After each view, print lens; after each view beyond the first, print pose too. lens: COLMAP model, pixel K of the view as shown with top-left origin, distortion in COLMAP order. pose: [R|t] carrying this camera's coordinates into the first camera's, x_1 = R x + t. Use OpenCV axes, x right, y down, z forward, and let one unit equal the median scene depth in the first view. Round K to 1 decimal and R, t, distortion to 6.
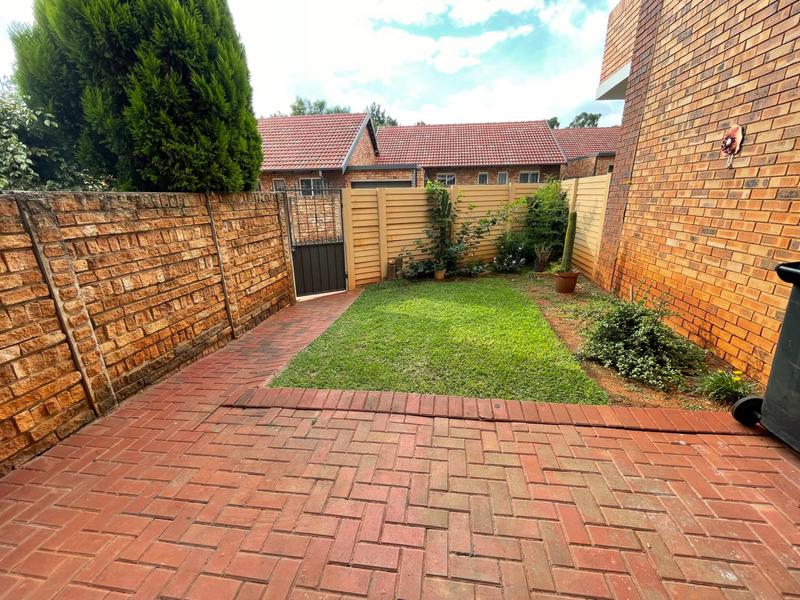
lens RADIAL K [[328.2, 0, 401.1], [0, 328.2, 300.2], [0, 0, 1]] dist [-0.001954, 0.000168]
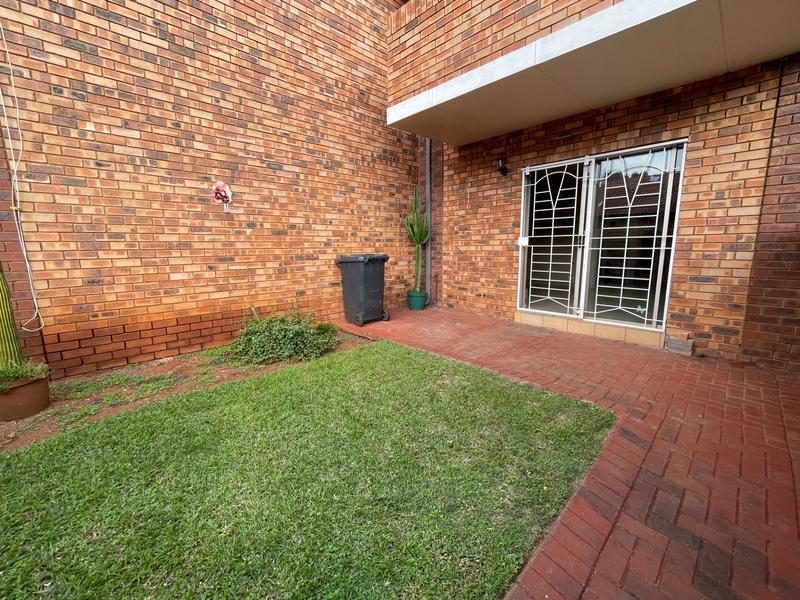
lens RADIAL K [[328.2, 0, 401.1], [0, 328.2, 300.2], [0, 0, 1]] dist [-0.001954, 0.000168]
pose [[-0.785471, -0.078073, 0.613955, -0.301918], [0.208837, 0.900395, 0.381675, -0.309135], [-0.582600, 0.428011, -0.690929, 1.163289]]
